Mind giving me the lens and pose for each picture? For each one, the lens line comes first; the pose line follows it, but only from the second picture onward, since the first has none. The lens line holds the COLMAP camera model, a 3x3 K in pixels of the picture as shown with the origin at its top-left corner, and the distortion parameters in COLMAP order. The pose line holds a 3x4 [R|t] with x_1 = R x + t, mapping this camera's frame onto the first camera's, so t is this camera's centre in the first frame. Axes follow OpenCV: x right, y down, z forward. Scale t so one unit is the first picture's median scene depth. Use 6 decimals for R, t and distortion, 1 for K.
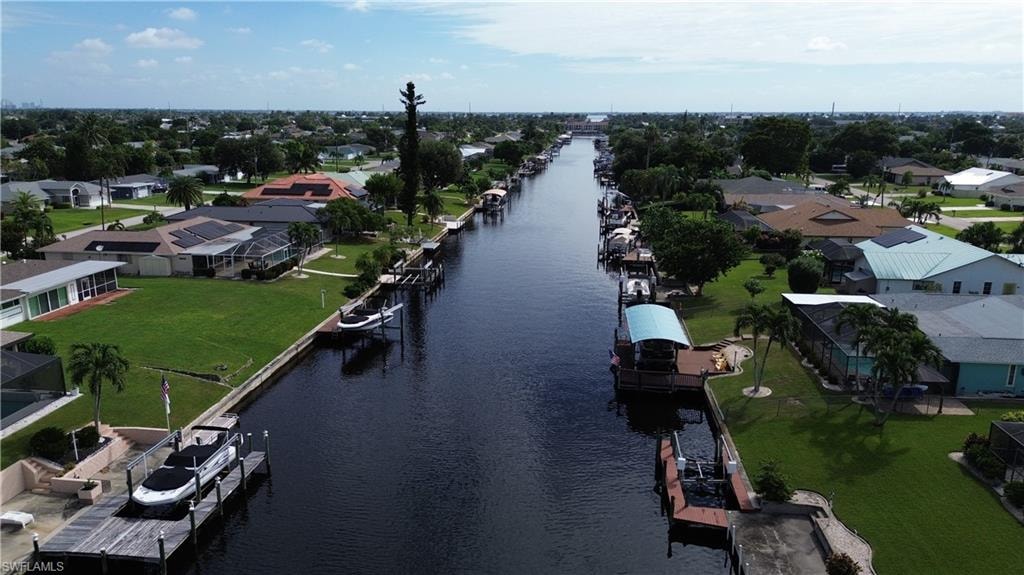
lens RADIAL K [[733.1, 0, 512.0], [0, 733.1, 287.5], [0, 0, 1]] dist [0.064816, -0.063547]
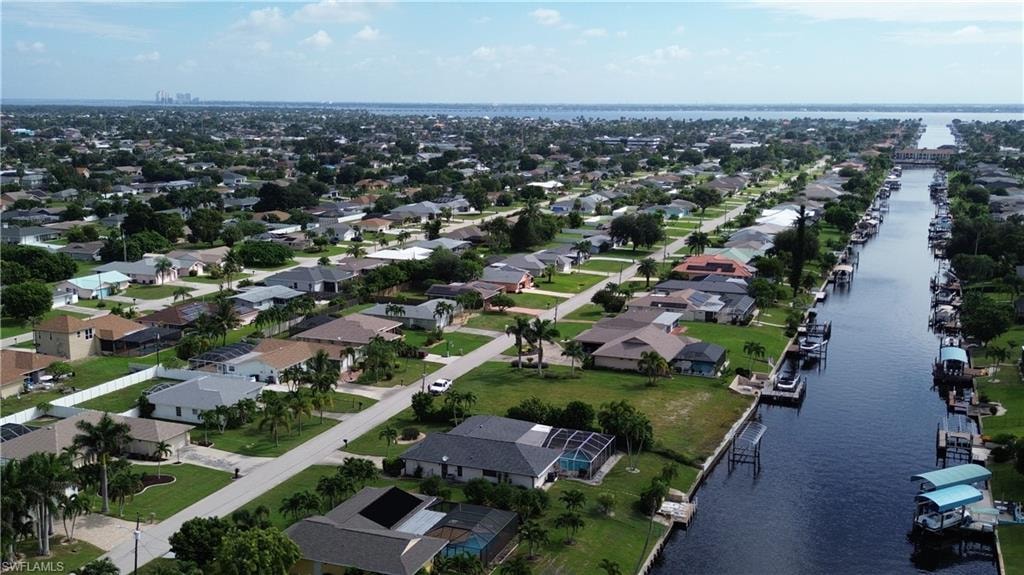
lens RADIAL K [[1067.4, 0, 512.0], [0, 1067.4, 287.5], [0, 0, 1]] dist [0.154043, -0.354756]
pose [[0.967109, 0.045250, -0.250304, -0.135734], [-0.060466, 0.996739, -0.053436, 0.048182], [0.247070, 0.066813, 0.966692, -1.185900]]
